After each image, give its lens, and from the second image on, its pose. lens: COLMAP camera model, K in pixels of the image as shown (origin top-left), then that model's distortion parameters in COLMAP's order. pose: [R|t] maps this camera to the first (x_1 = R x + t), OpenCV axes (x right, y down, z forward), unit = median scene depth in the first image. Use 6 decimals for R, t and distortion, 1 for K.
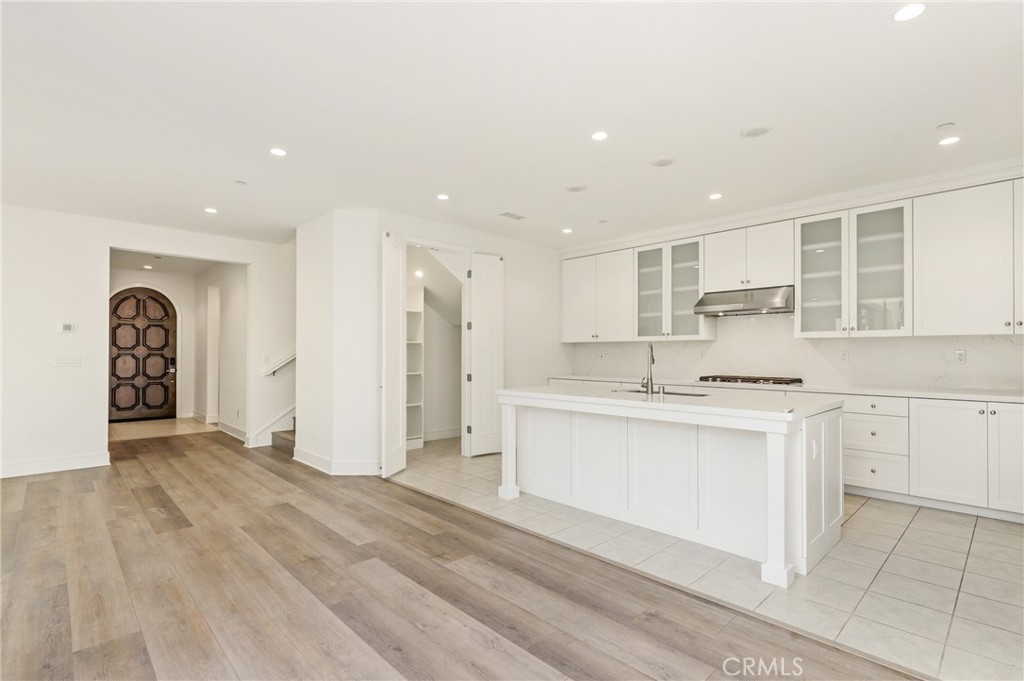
lens RADIAL K [[476.2, 0, 514.0], [0, 476.2, 351.6], [0, 0, 1]] dist [-0.000795, 0.000195]
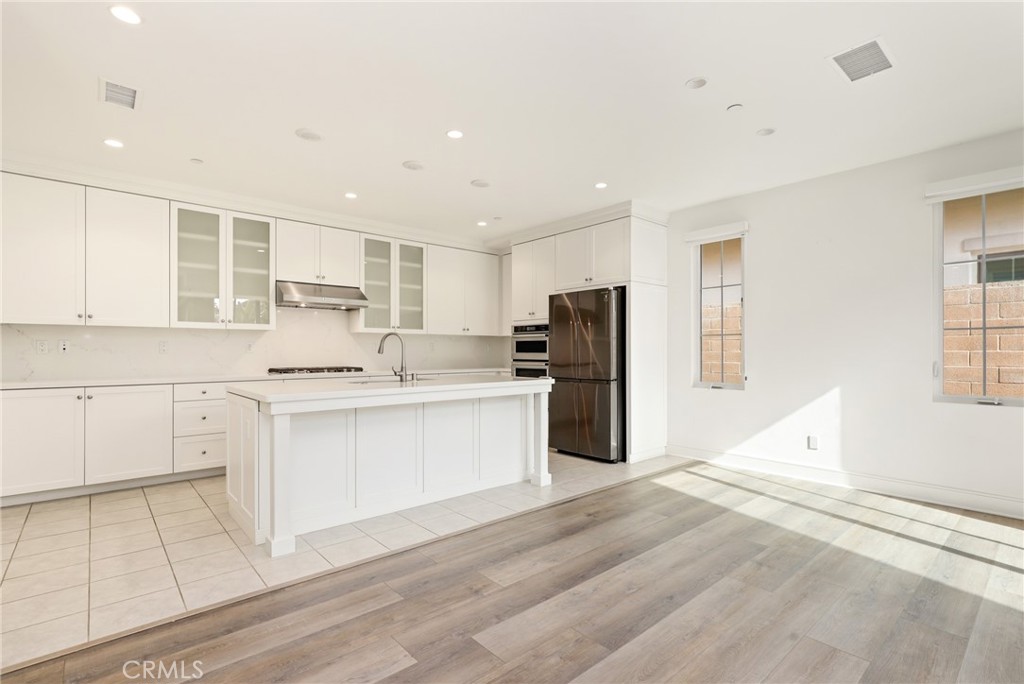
lens RADIAL K [[482.4, 0, 512.1], [0, 482.4, 348.6], [0, 0, 1]] dist [-0.001551, -0.000227]
pose [[0.052932, 0.003643, 0.998591, -0.672233], [-0.002637, 0.999990, -0.003509, 0.017674], [-0.998595, -0.002448, 0.052941, 0.627016]]
